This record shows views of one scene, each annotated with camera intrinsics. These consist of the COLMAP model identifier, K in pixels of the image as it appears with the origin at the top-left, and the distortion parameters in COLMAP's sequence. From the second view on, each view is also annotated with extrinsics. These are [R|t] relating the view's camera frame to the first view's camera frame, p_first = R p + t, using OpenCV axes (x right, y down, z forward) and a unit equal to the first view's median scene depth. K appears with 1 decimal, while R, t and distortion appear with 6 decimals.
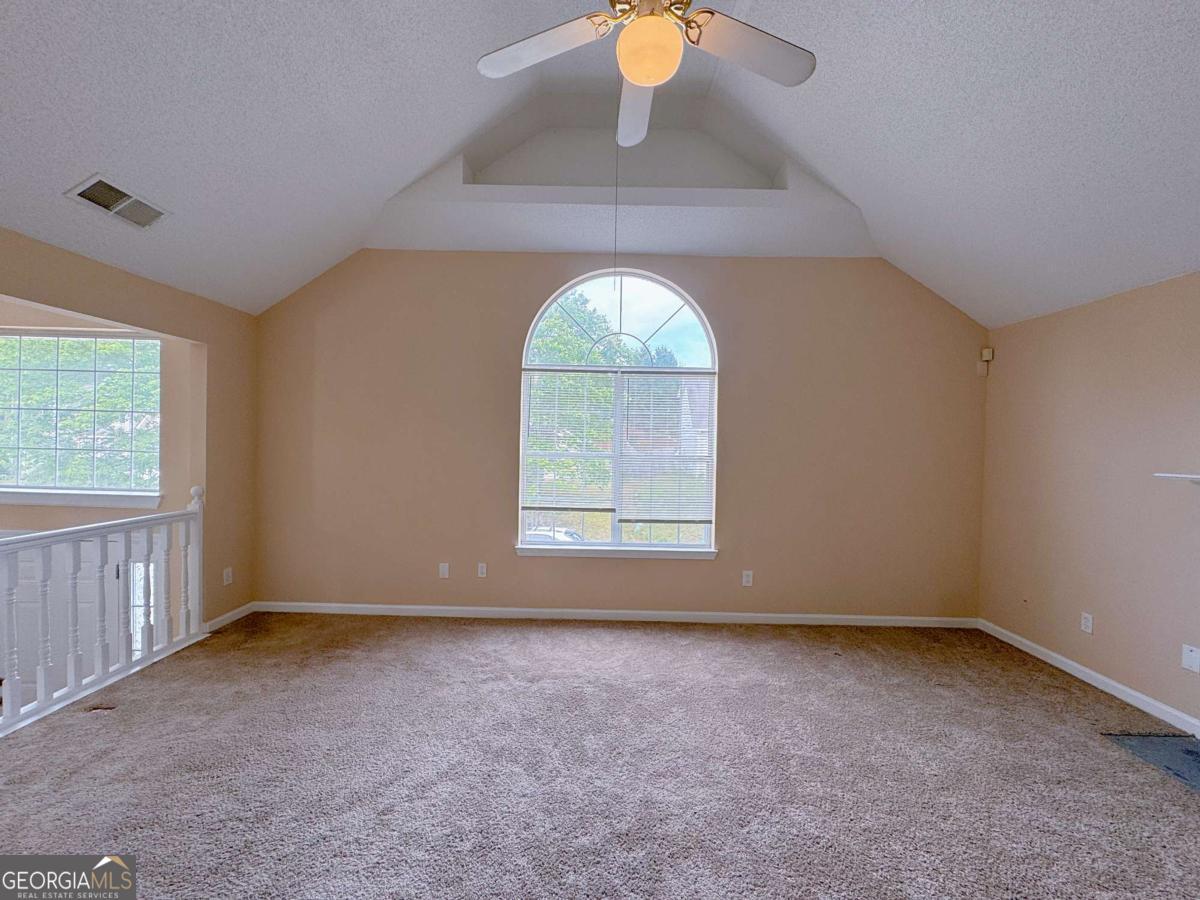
lens RADIAL K [[478.3, 0, 599.3], [0, 478.3, 446.0], [0, 0, 1]] dist [-0.001228, -0.000252]
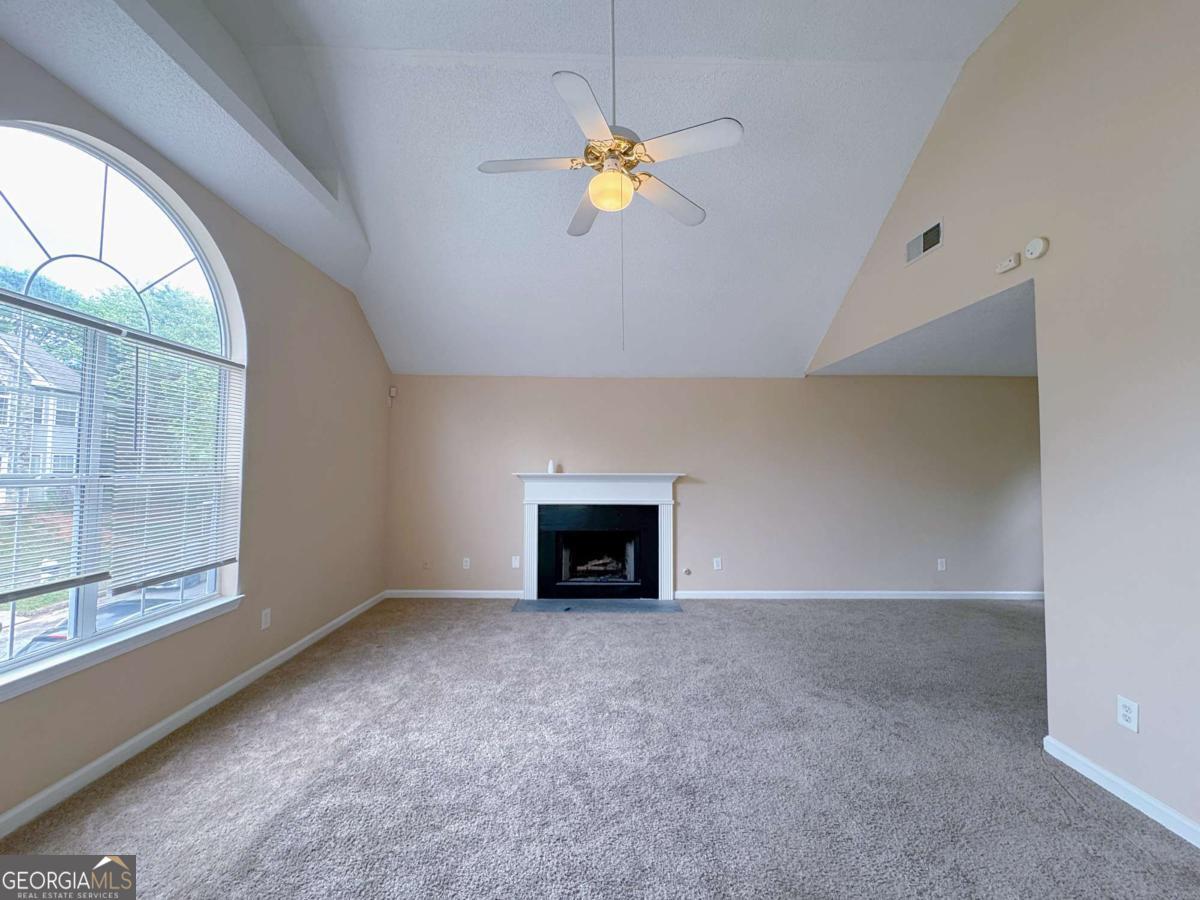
lens RADIAL K [[478.3, 0, 599.3], [0, 478.3, 446.0], [0, 0, 1]] dist [-0.001228, -0.000252]
pose [[-0.022555, 0.026515, 0.999394, -0.613561], [0.001109, 0.999648, -0.026497, -0.002154], [-0.999745, 0.000510, -0.022577, 0.492240]]
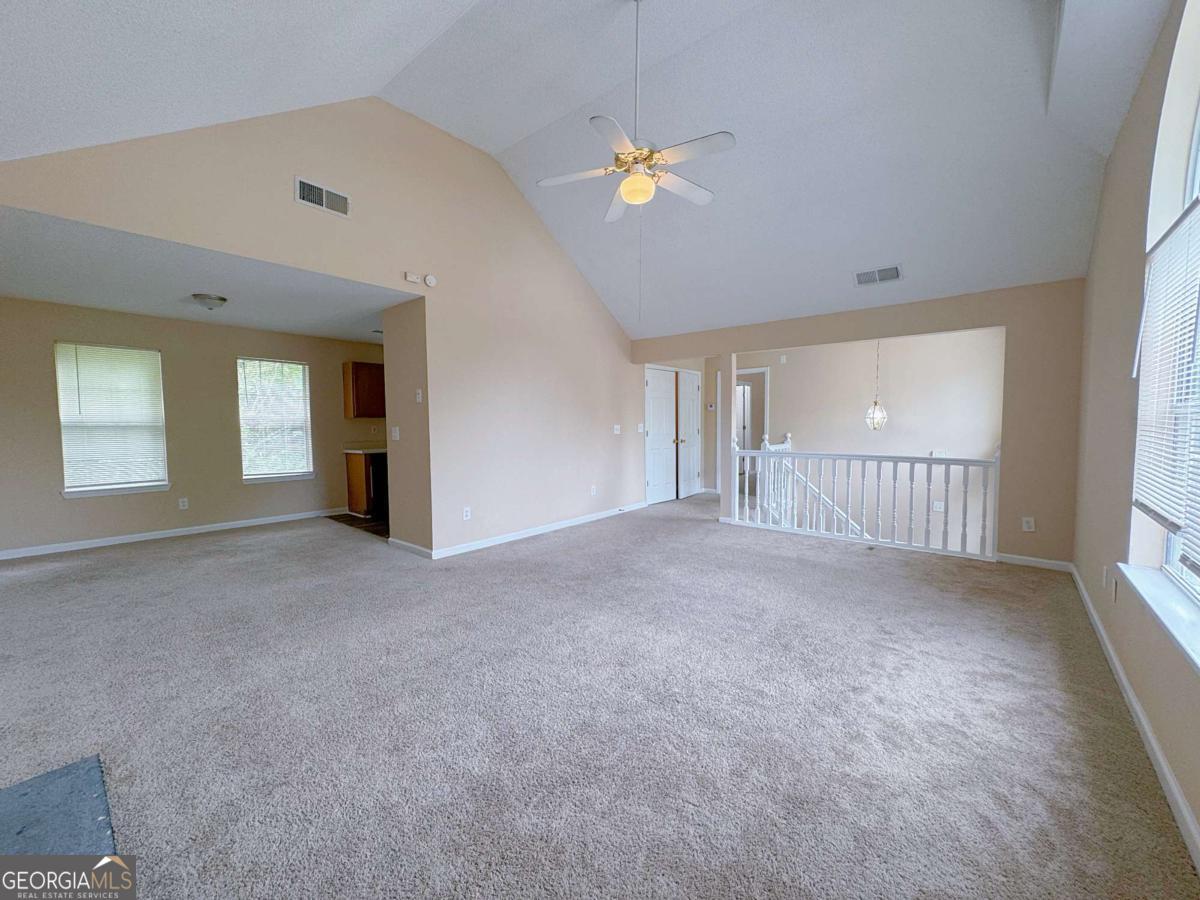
lens RADIAL K [[478.3, 0, 599.3], [0, 478.3, 446.0], [0, 0, 1]] dist [-0.001228, -0.000252]
pose [[-0.643986, 0.024019, -0.764660, 0.775500], [-0.014965, 0.998920, 0.043980, 0.055523], [0.764891, 0.039766, -0.642932, 0.989167]]
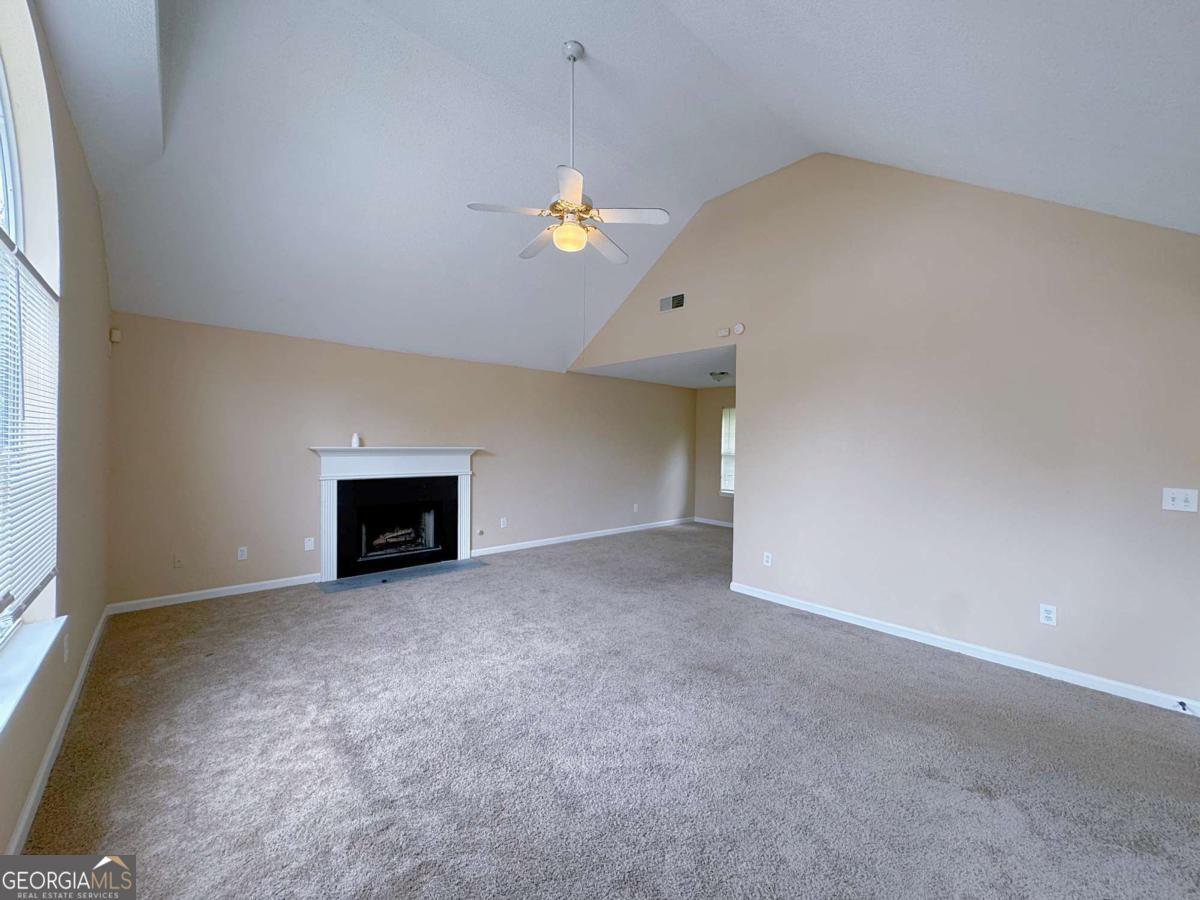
lens RADIAL K [[478.3, 0, 599.3], [0, 478.3, 446.0], [0, 0, 1]] dist [-0.001228, -0.000252]
pose [[-0.673224, -0.034529, 0.738632, -0.662823], [-0.022276, 0.999403, 0.026416, -0.014037], [-0.739103, 0.001330, -0.673591, 1.024733]]
